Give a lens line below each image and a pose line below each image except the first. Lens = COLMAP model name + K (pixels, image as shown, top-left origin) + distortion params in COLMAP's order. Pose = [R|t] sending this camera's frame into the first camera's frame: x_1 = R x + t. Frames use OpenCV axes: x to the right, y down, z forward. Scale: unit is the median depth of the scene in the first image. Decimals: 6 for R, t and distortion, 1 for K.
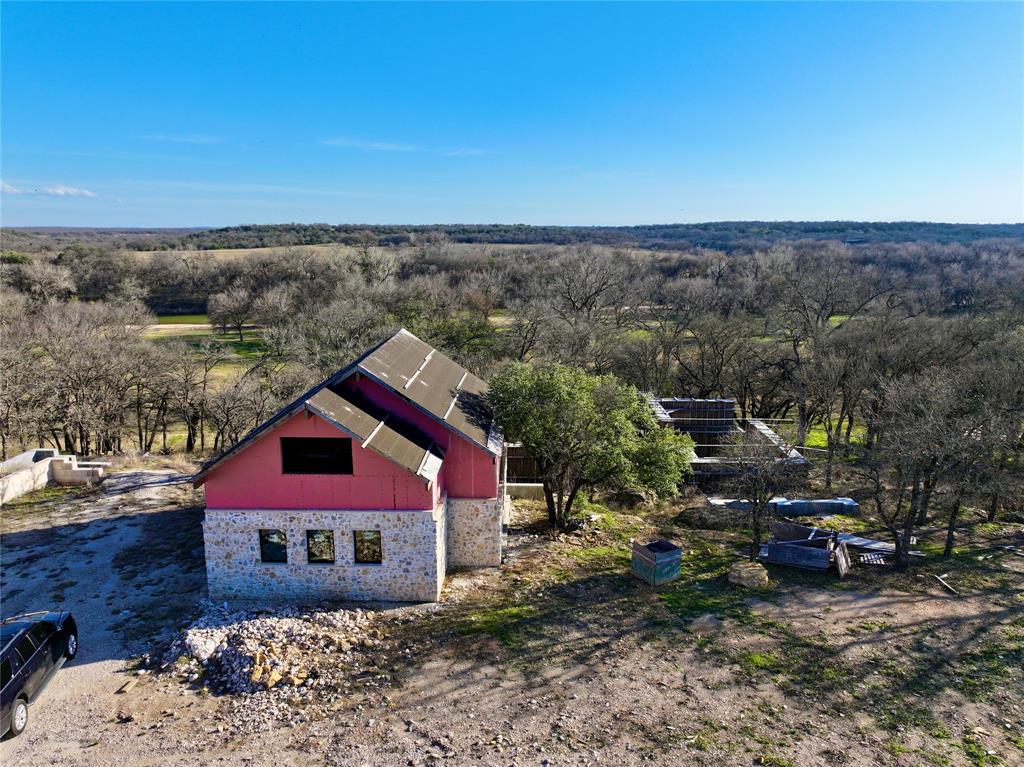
lens RADIAL K [[721.5, 0, 512.0], [0, 721.5, 383.5], [0, 0, 1]] dist [0.002001, 0.017553]
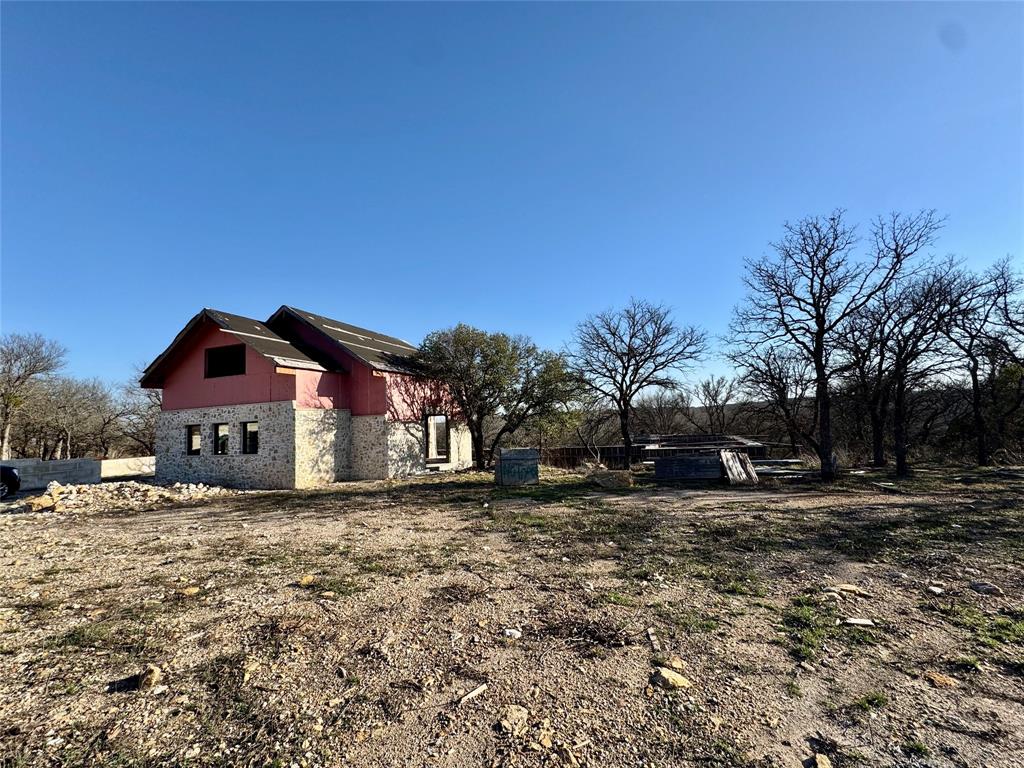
lens RADIAL K [[406.8, 0, 512.0], [0, 406.8, 384.0], [0, 0, 1]] dist [-0.000447, -0.000144]
pose [[0.947023, -0.078622, -0.311394, 0.410749], [-0.016256, 0.956596, -0.290965, 0.329606], [0.320754, 0.280612, 0.904640, 0.524096]]
